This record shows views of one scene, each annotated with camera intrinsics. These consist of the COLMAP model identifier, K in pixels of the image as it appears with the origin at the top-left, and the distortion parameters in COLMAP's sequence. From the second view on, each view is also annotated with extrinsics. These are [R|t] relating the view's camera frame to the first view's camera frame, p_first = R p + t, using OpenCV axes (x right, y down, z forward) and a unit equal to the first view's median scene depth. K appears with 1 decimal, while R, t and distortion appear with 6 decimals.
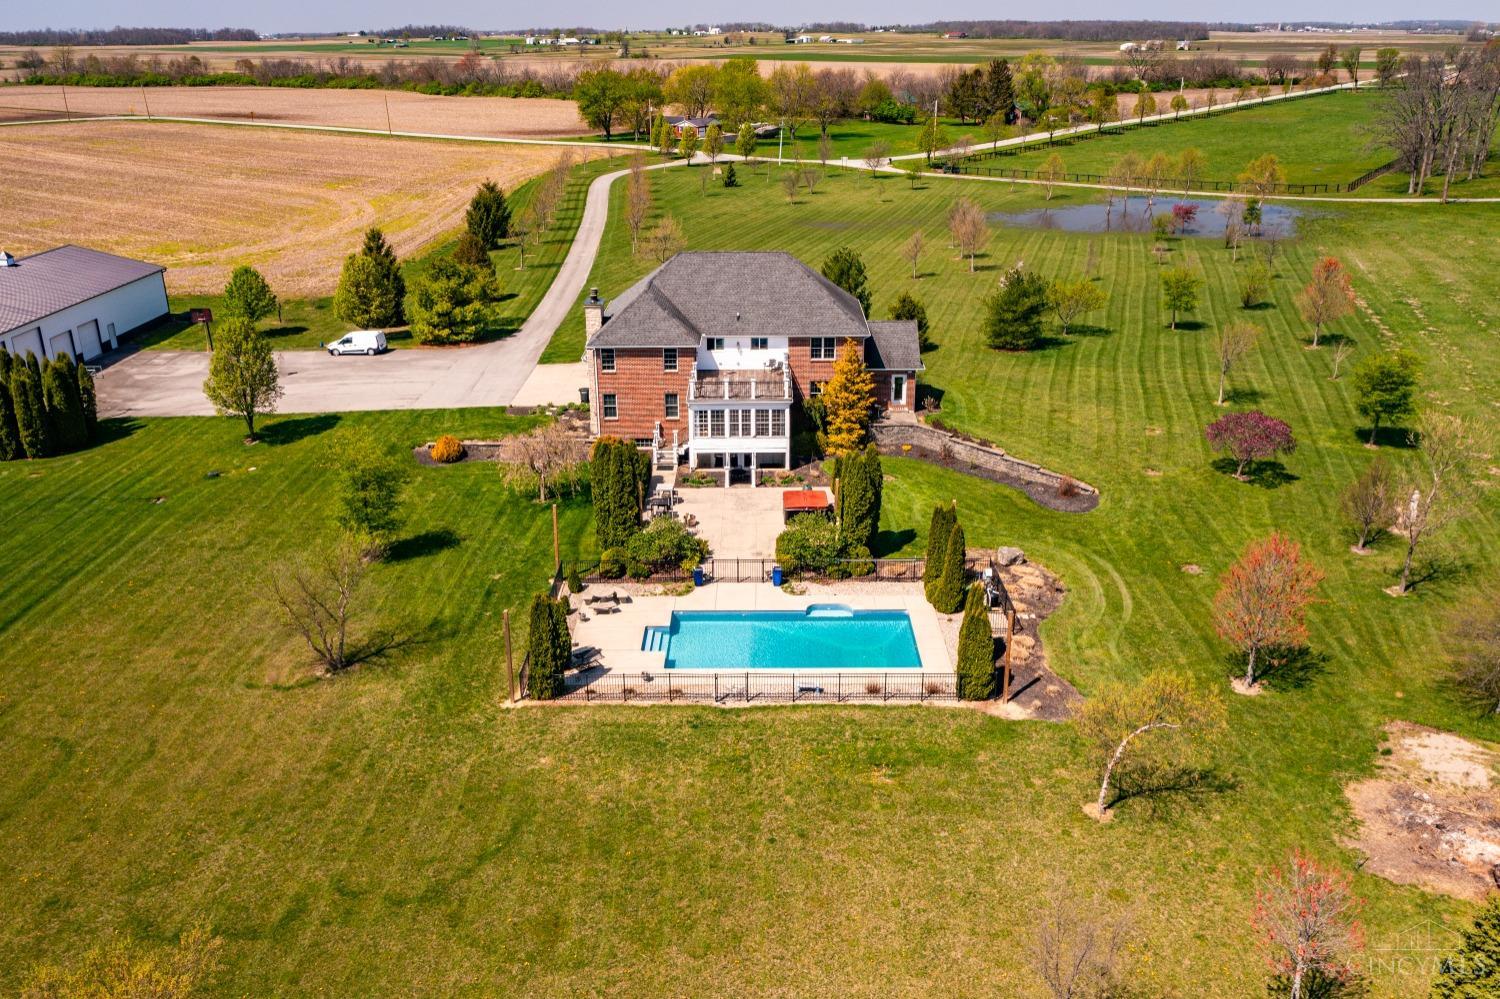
lens RADIAL K [[1180.3, 0, 751.6], [0, 1180.3, 404.0], [0, 0, 1]] dist [0.000507, 0.006461]
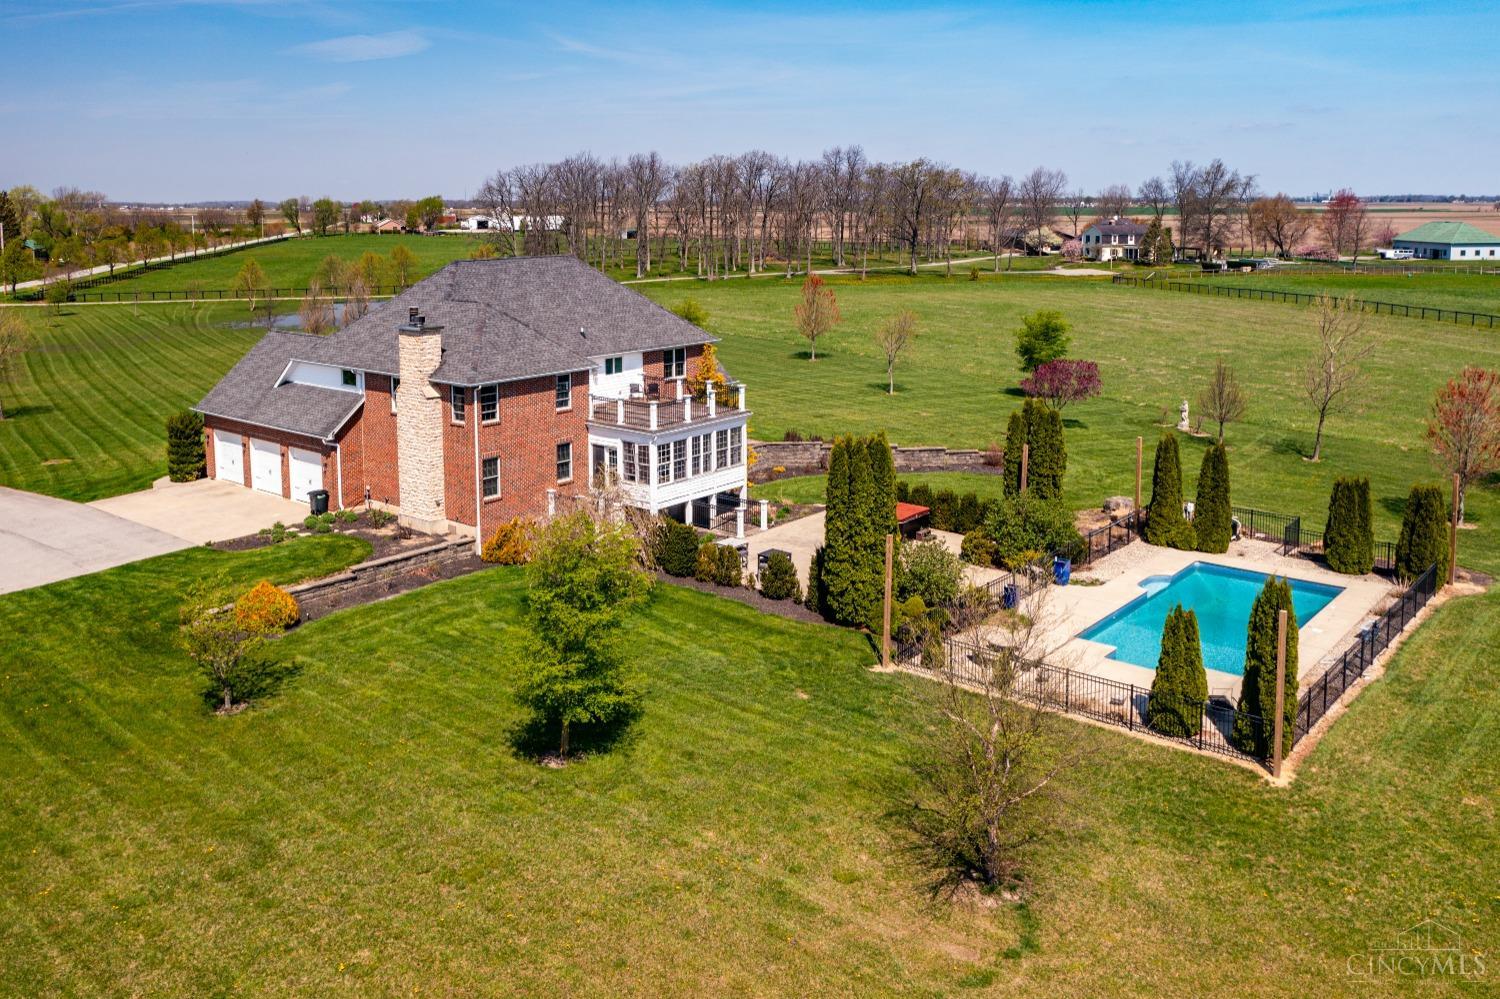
lens RADIAL K [[1180.3, 0, 751.6], [0, 1180.3, 404.0], [0, 0, 1]] dist [0.000507, 0.006461]
pose [[0.654089, -0.127392, 0.745613, -0.504429], [0.225869, 0.973639, -0.031793, 0.015352], [-0.721908, 0.189207, 0.665620, 0.470335]]
